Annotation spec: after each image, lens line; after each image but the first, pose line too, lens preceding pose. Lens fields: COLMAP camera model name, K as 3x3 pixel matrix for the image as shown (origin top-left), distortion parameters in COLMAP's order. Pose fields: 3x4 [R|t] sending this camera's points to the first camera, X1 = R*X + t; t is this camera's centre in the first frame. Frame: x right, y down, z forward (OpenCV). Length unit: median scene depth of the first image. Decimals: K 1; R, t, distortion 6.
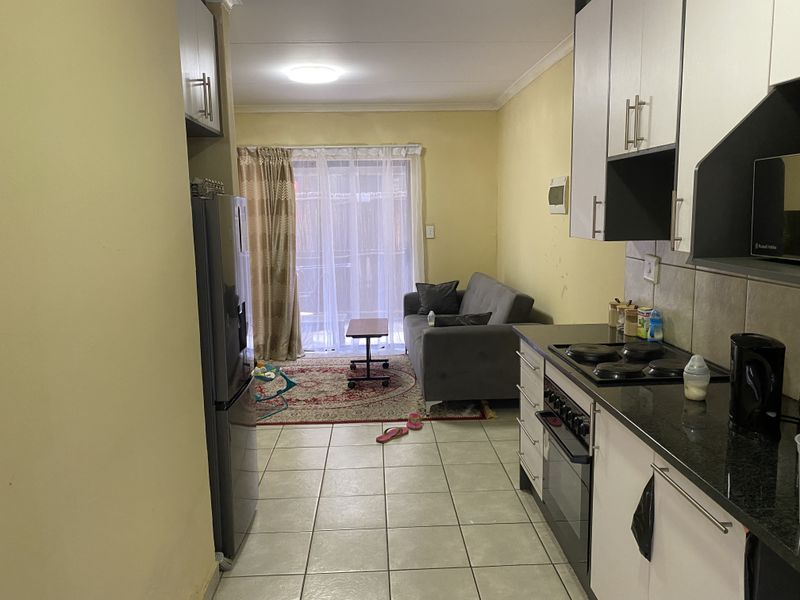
lens RADIAL K [[564.7, 0, 400.0], [0, 564.7, 300.0], [0, 0, 1]] dist [0.007583, 0.000556]
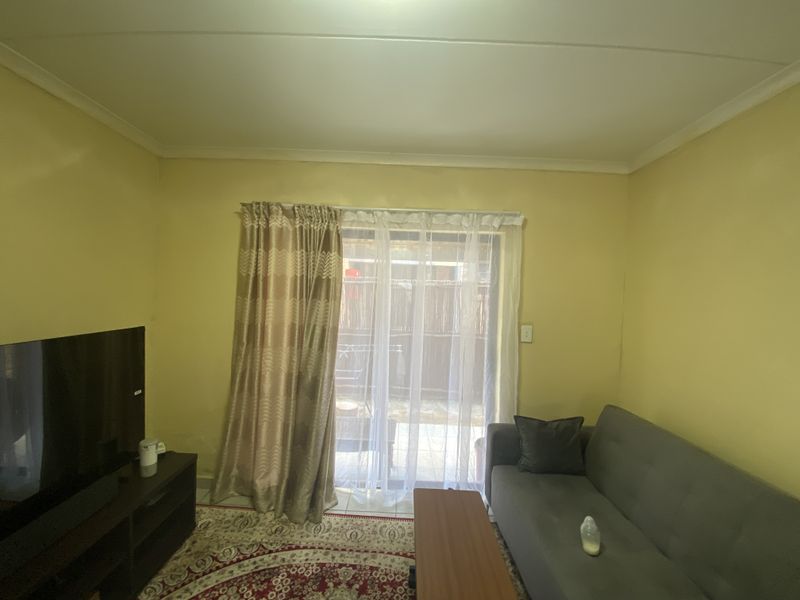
lens RADIAL K [[324.5, 0, 397.0], [0, 324.5, 299.5], [0, 0, 1]] dist [0.013026, -0.016242]
pose [[0.995844, 0.057493, -0.070631, -0.085811], [-0.066971, 0.987866, -0.140124, -0.099394], [0.061718, 0.144272, 0.987612, 0.603836]]
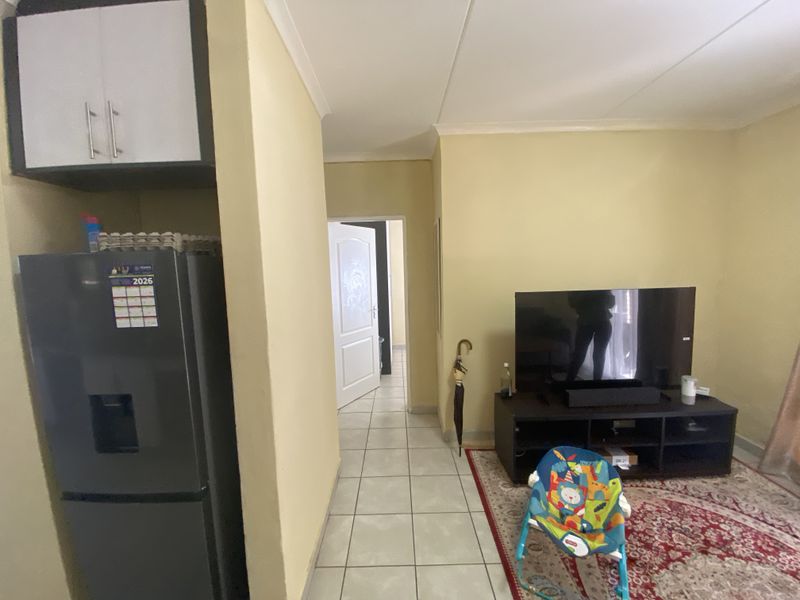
lens RADIAL K [[324.5, 0, 397.0], [0, 324.5, 299.5], [0, 0, 1]] dist [0.013026, -0.016242]
pose [[-0.058685, 0.125411, -0.990368, 0.058164], [-0.133348, 0.982202, 0.132279, -0.090574], [0.989330, 0.139826, -0.040917, 0.569535]]
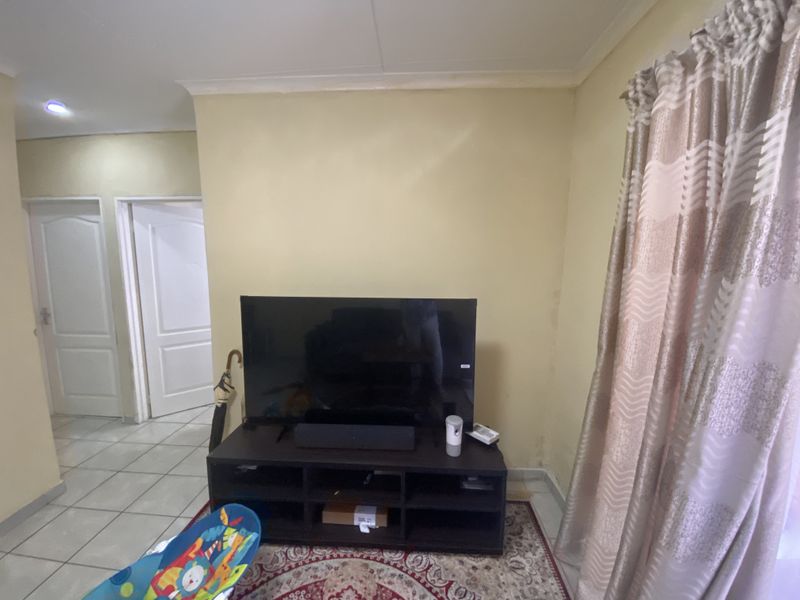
lens RADIAL K [[324.5, 0, 397.0], [0, 324.5, 299.5], [0, 0, 1]] dist [0.013026, -0.016242]
pose [[-0.120848, 0.144552, -0.982090, -0.057907], [-0.164995, 0.972654, 0.163466, -0.137154], [0.978863, 0.181795, -0.093693, 0.868600]]
